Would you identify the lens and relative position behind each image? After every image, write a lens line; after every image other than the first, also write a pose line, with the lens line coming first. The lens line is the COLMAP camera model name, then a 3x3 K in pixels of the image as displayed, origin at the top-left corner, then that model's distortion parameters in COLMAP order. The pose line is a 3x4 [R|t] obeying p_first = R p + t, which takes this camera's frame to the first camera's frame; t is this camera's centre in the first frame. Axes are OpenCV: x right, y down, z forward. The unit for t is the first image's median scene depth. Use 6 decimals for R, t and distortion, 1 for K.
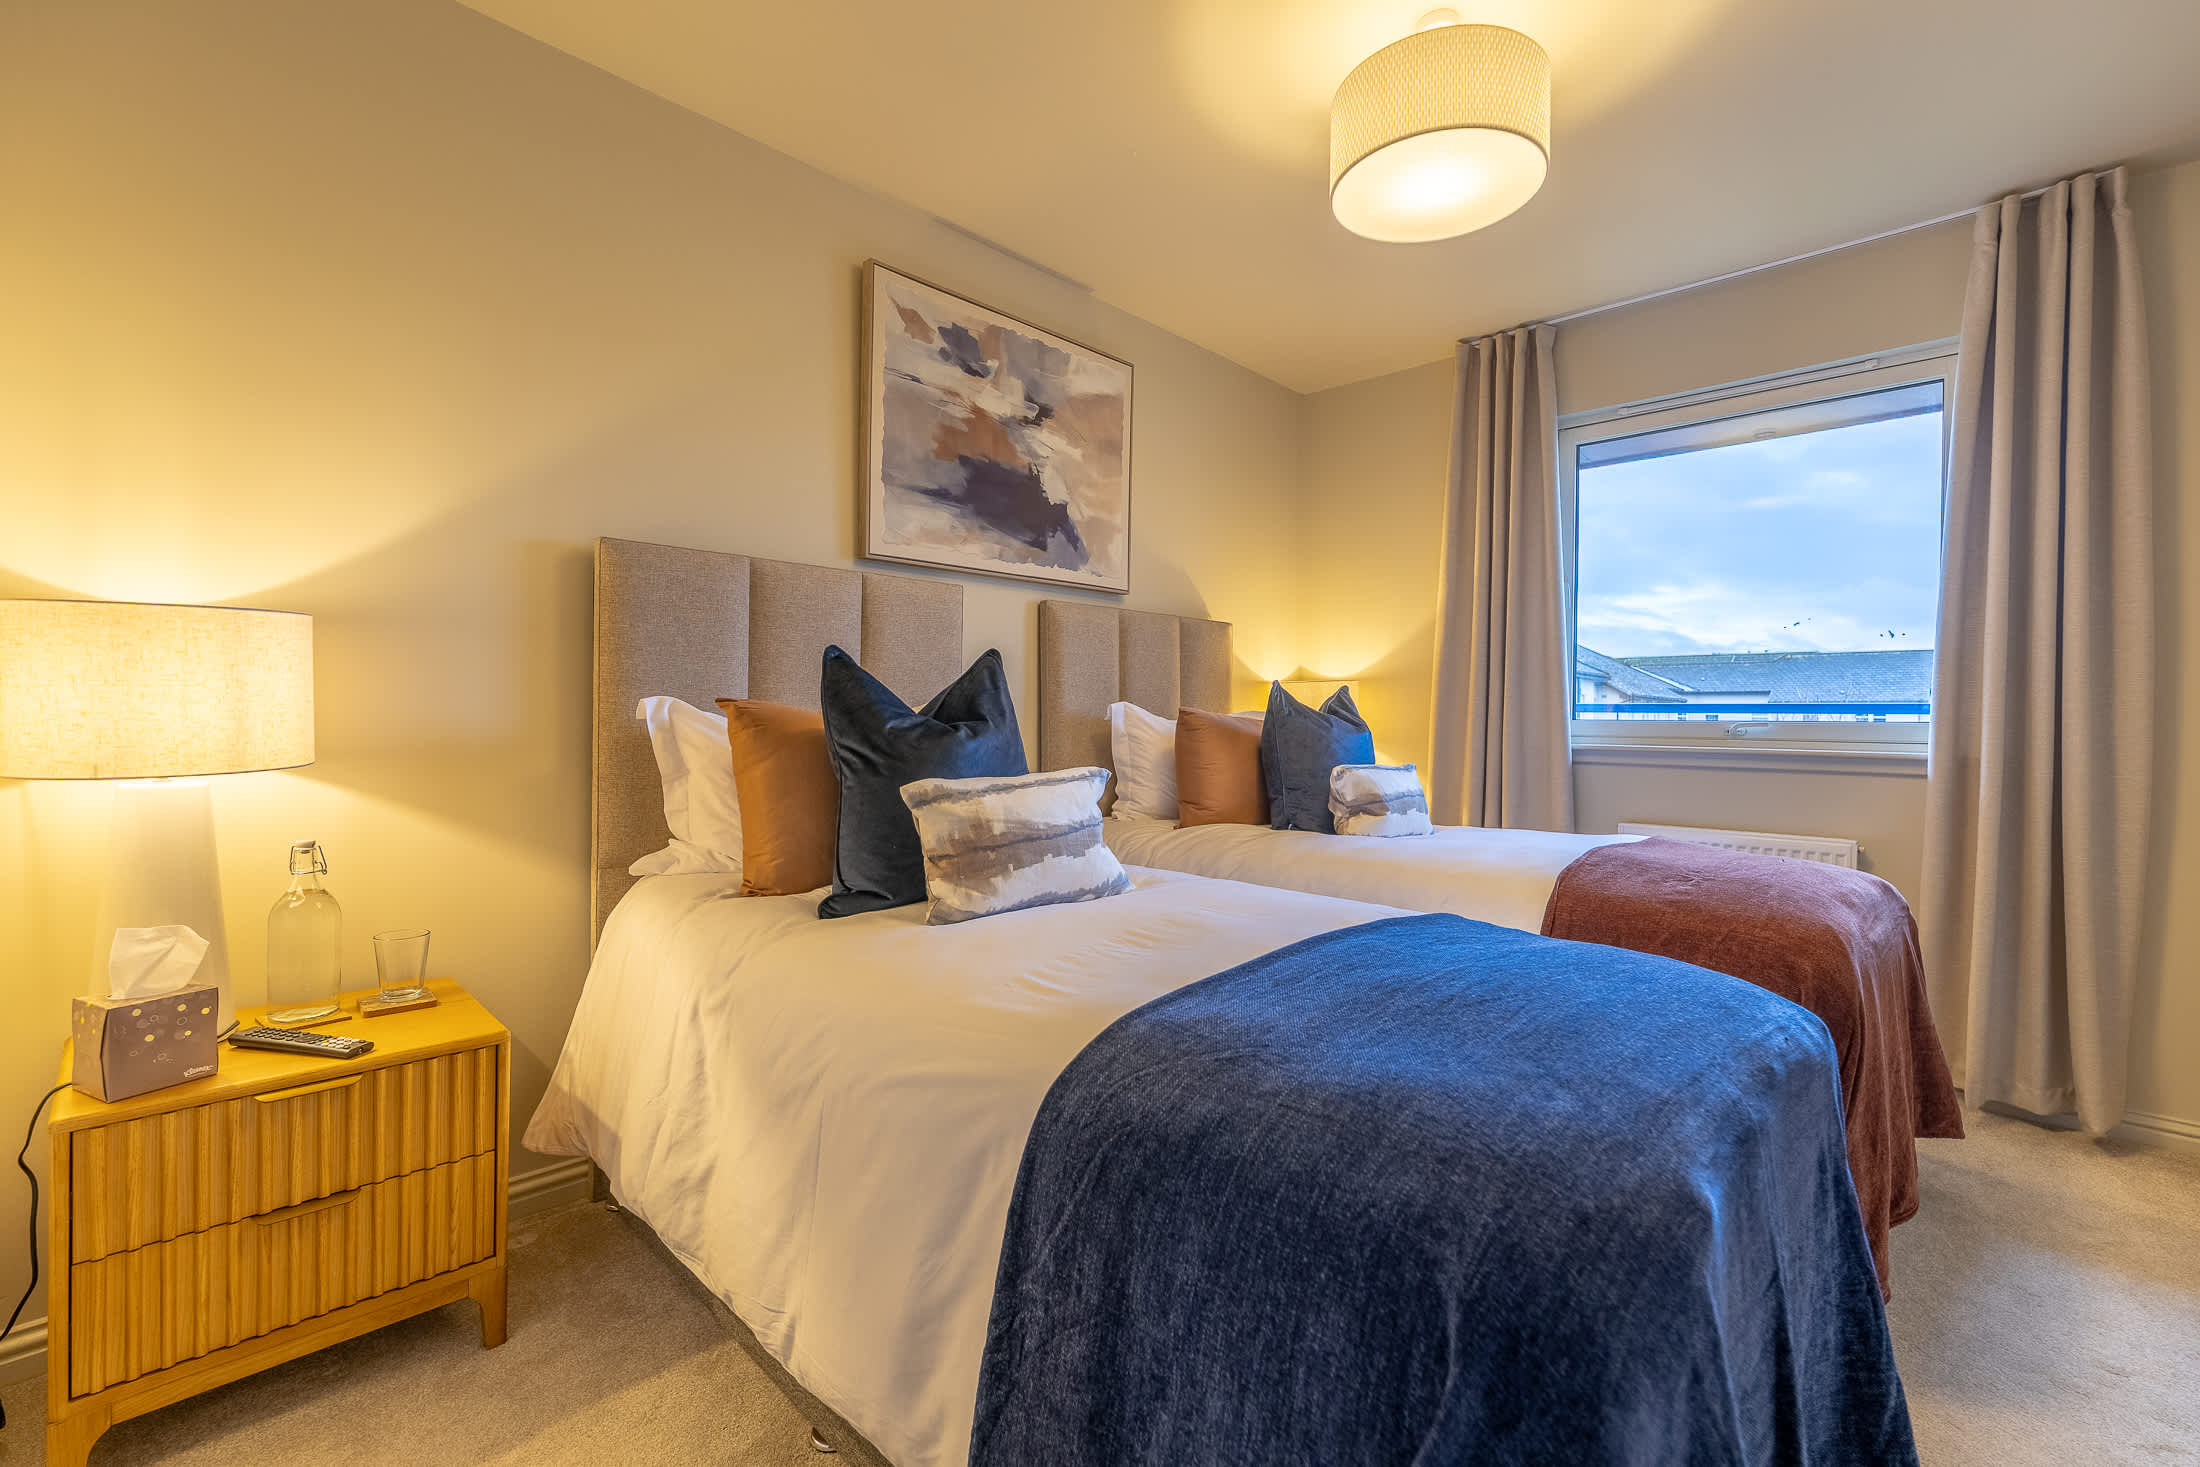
lens RADIAL K [[931.0, 0, 1100.0], [0, 931.0, 733.5], [0, 0, 1]] dist [-0.007800, -0.000086]
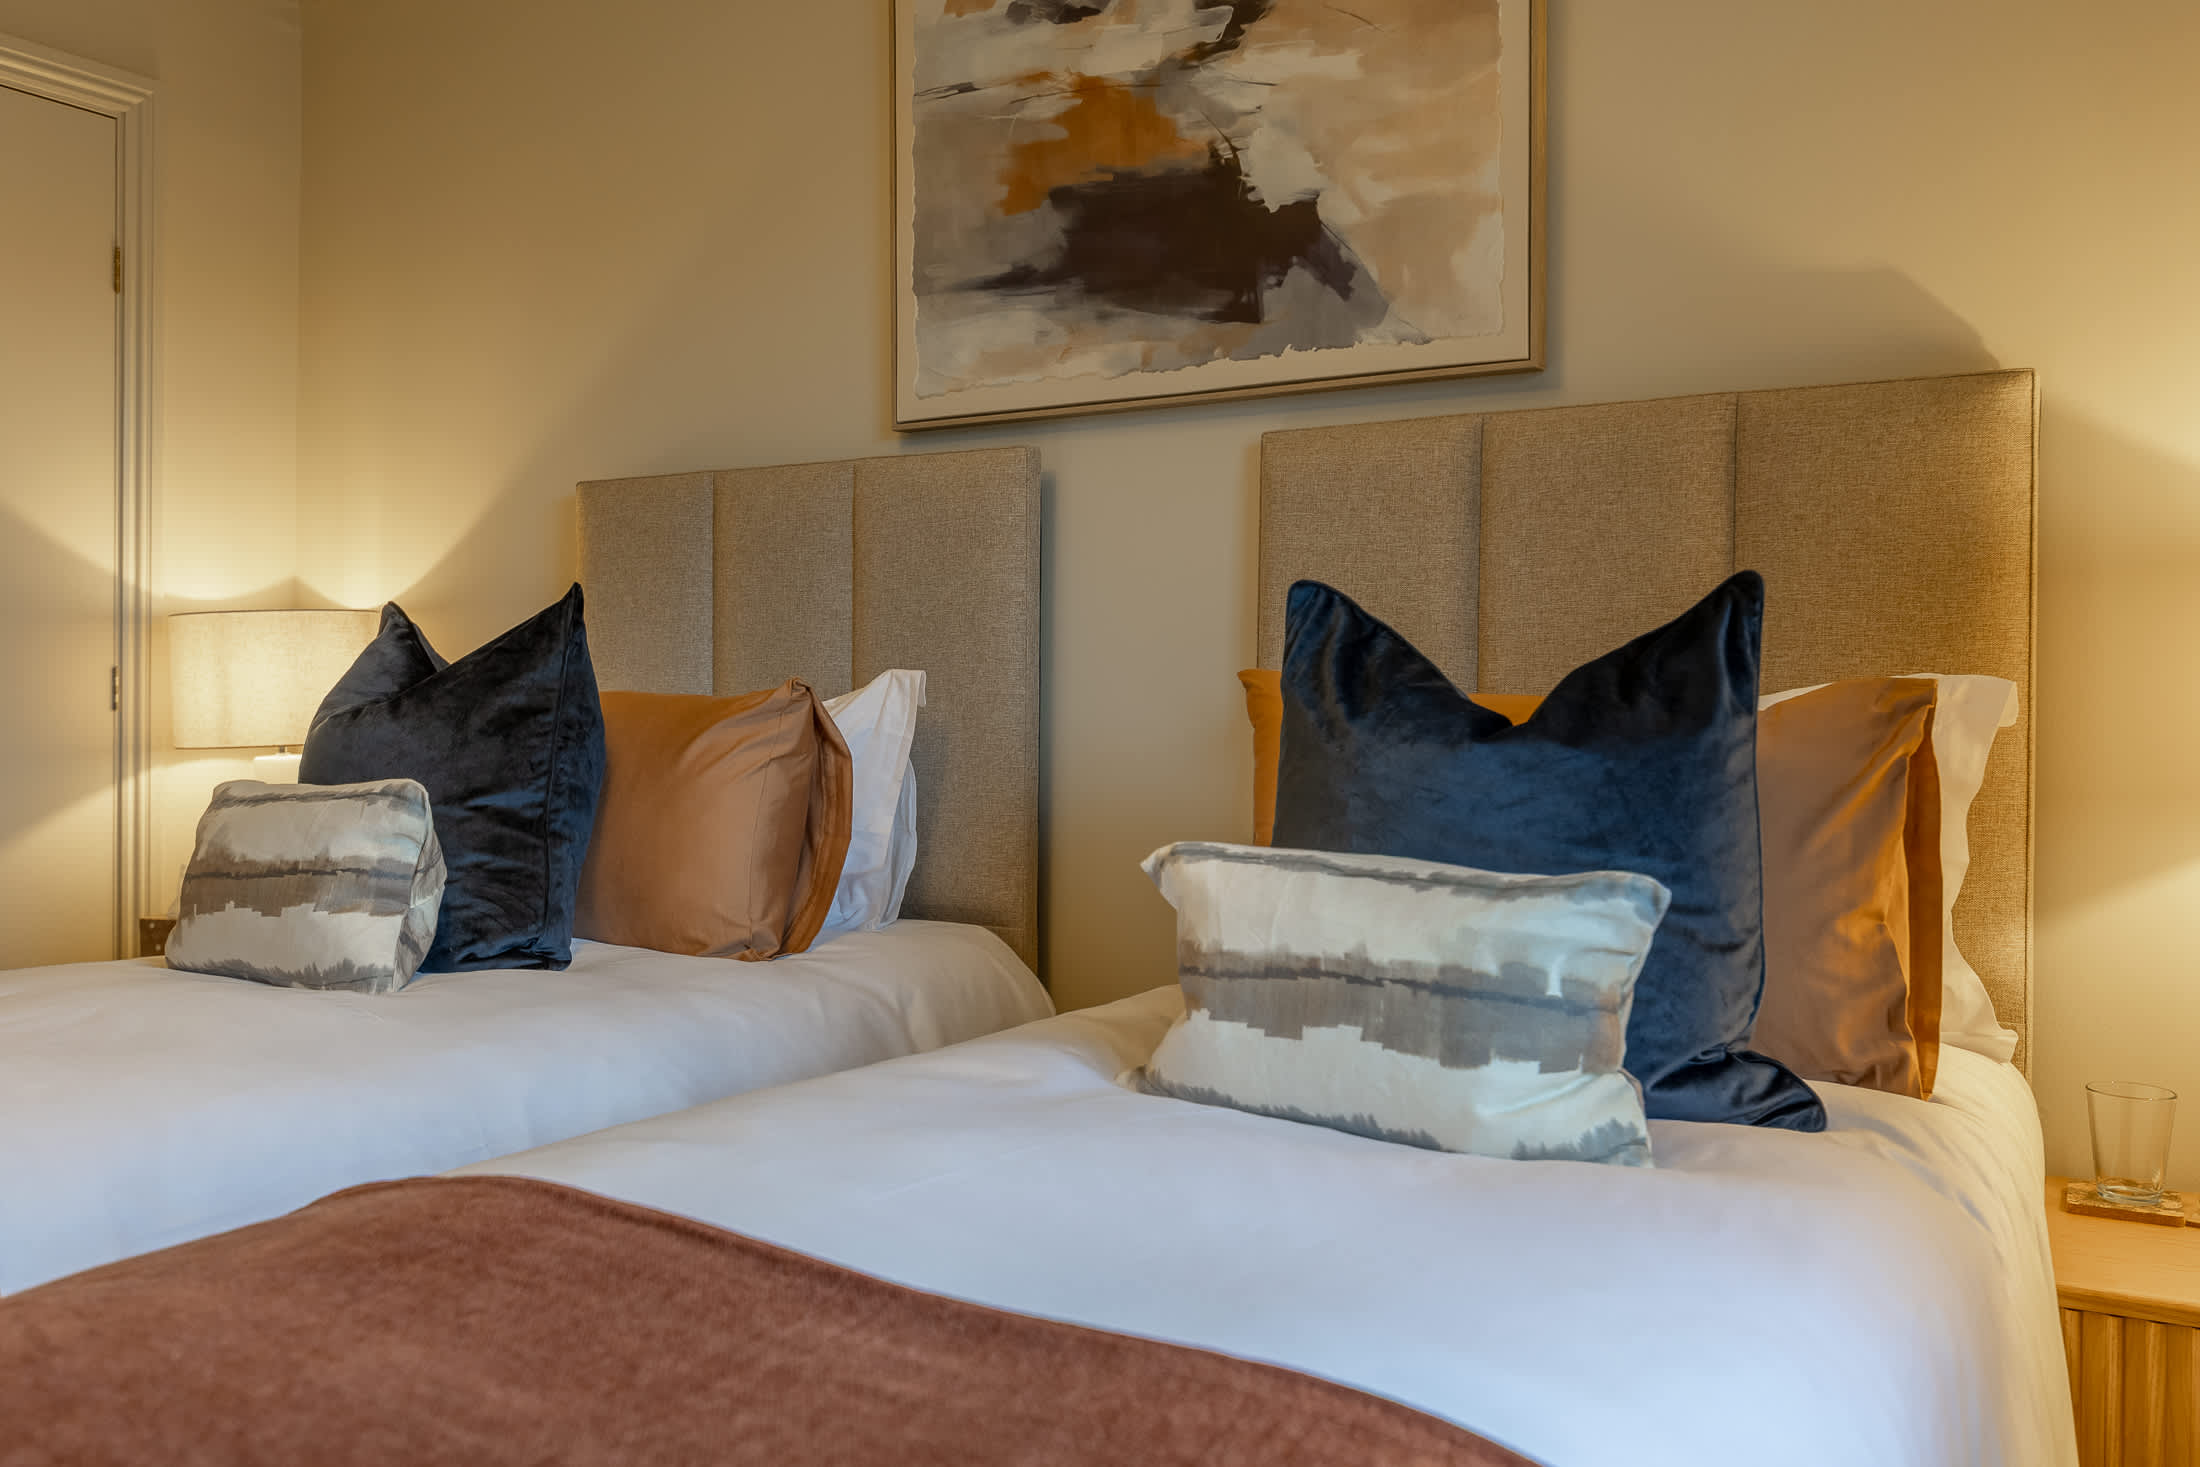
lens RADIAL K [[1811.6, 0, 1099.8], [0, 1811.6, 711.5], [0, 0, 1]] dist [-0.001534, -0.000464]
pose [[0.221995, -0.003673, -0.975041, 0.791473], [-0.022368, 0.999711, -0.008858, -0.004267], [0.974791, 0.023776, 0.221849, 0.779048]]
